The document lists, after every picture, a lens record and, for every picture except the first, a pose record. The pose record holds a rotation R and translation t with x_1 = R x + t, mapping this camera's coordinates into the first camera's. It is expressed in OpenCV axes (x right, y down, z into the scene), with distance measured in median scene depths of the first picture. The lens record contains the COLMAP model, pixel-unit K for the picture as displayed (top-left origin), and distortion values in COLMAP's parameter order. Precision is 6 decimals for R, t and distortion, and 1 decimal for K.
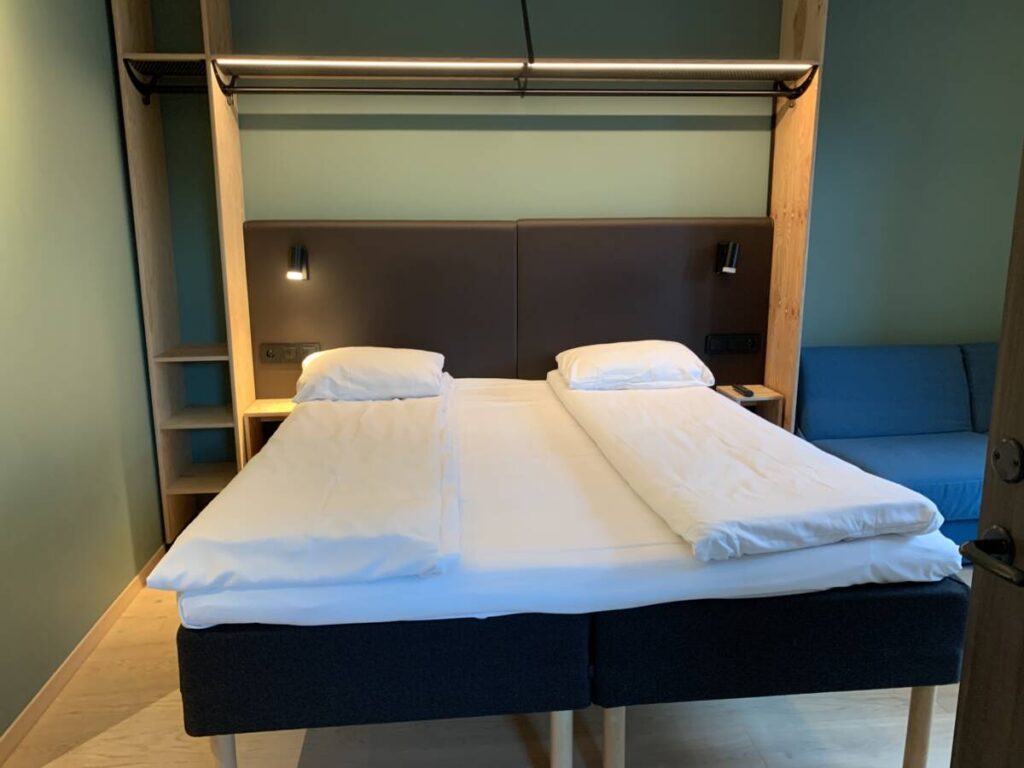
lens RADIAL K [[780.7, 0, 508.4], [0, 780.7, 381.4], [0, 0, 1]] dist [0.009440, 0.001333]
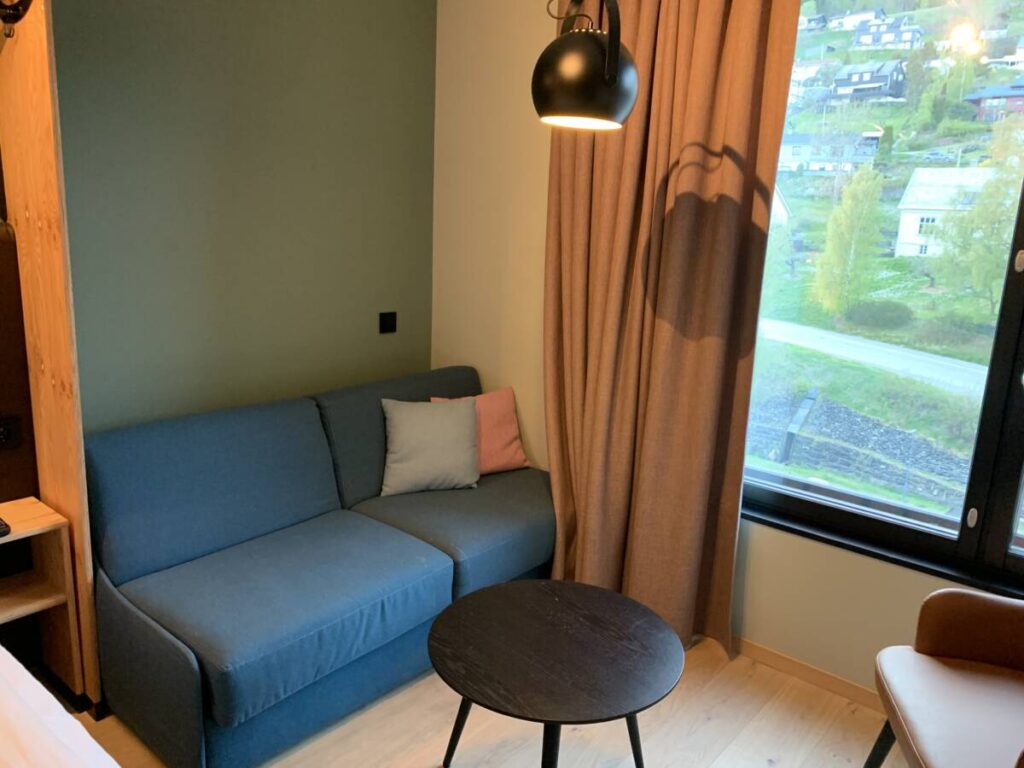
lens RADIAL K [[780.7, 0, 508.1], [0, 780.7, 385.2], [0, 0, 1]] dist [0.009440, 0.001333]
pose [[0.720666, -0.127537, 0.681450, 0.198059], [0.096599, 0.991818, 0.083467, -0.105960], [-0.686519, 0.005676, 0.727089, 0.321243]]
